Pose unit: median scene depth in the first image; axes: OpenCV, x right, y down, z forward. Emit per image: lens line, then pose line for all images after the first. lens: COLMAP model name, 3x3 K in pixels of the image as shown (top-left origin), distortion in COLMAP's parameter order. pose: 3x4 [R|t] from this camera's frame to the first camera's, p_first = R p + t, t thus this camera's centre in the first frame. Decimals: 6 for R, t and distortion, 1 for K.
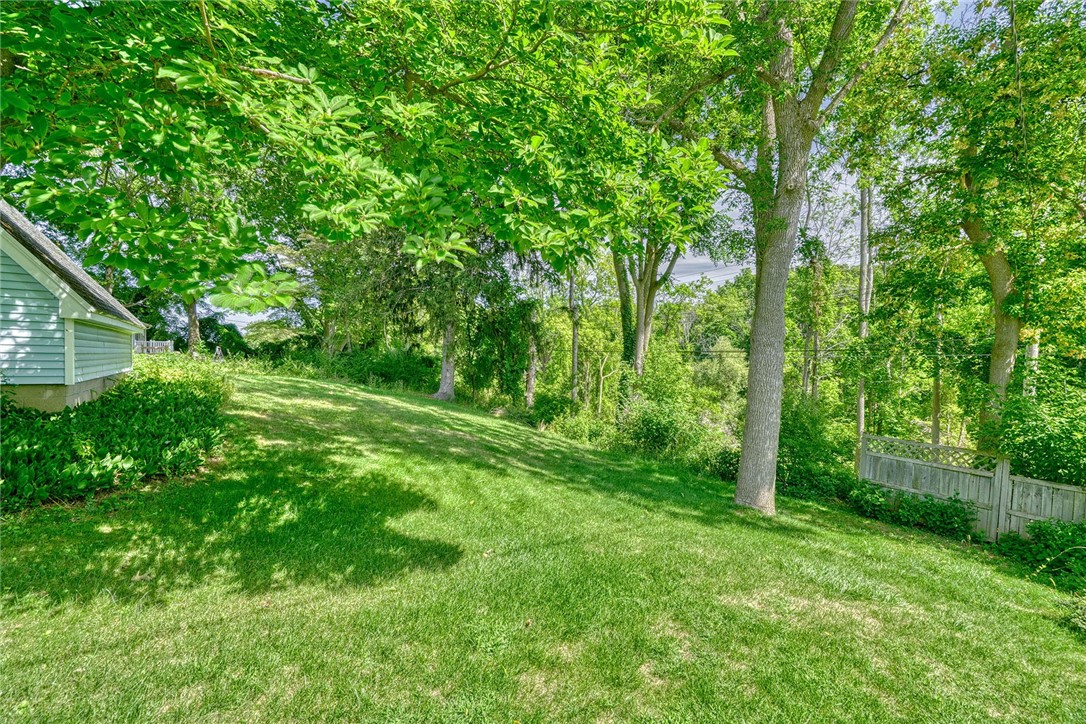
lens RADIAL K [[493.7, 0, 539.6], [0, 493.7, 363.2], [0, 0, 1]] dist [-0.000438, 0.000517]
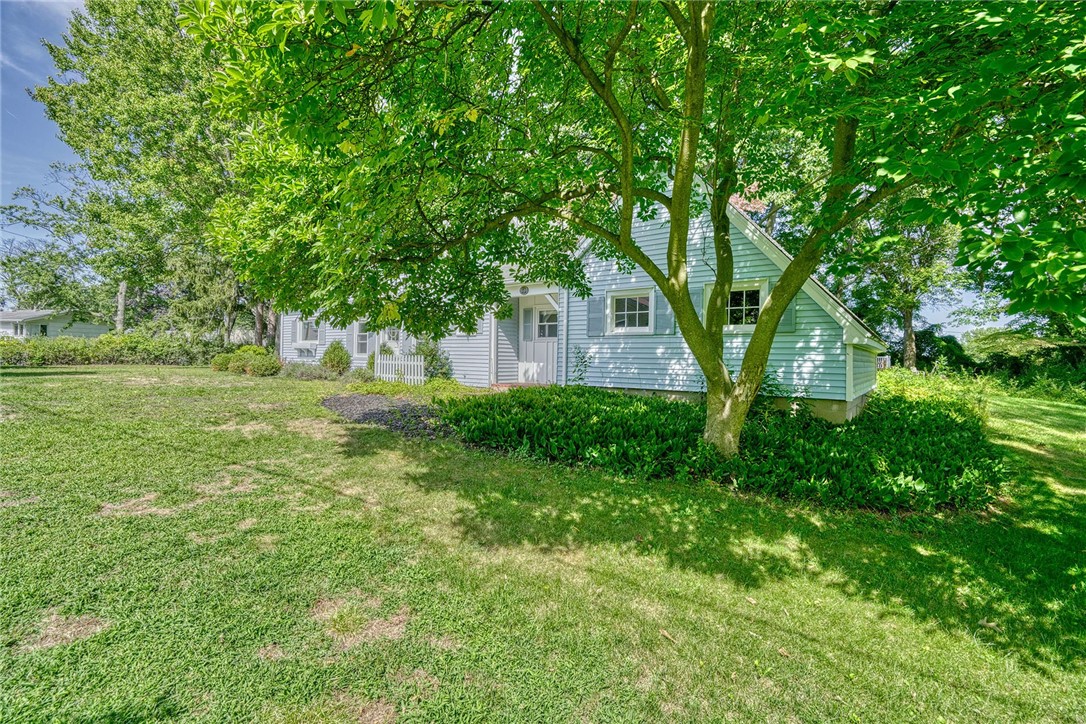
lens RADIAL K [[493.7, 0, 539.6], [0, 493.7, 363.2], [0, 0, 1]] dist [-0.000438, 0.000517]
pose [[0.321032, -0.005261, -0.947054, -0.093082], [-0.021272, 0.999692, -0.012764, -0.014731], [0.946830, 0.024243, 0.320821, -0.055872]]
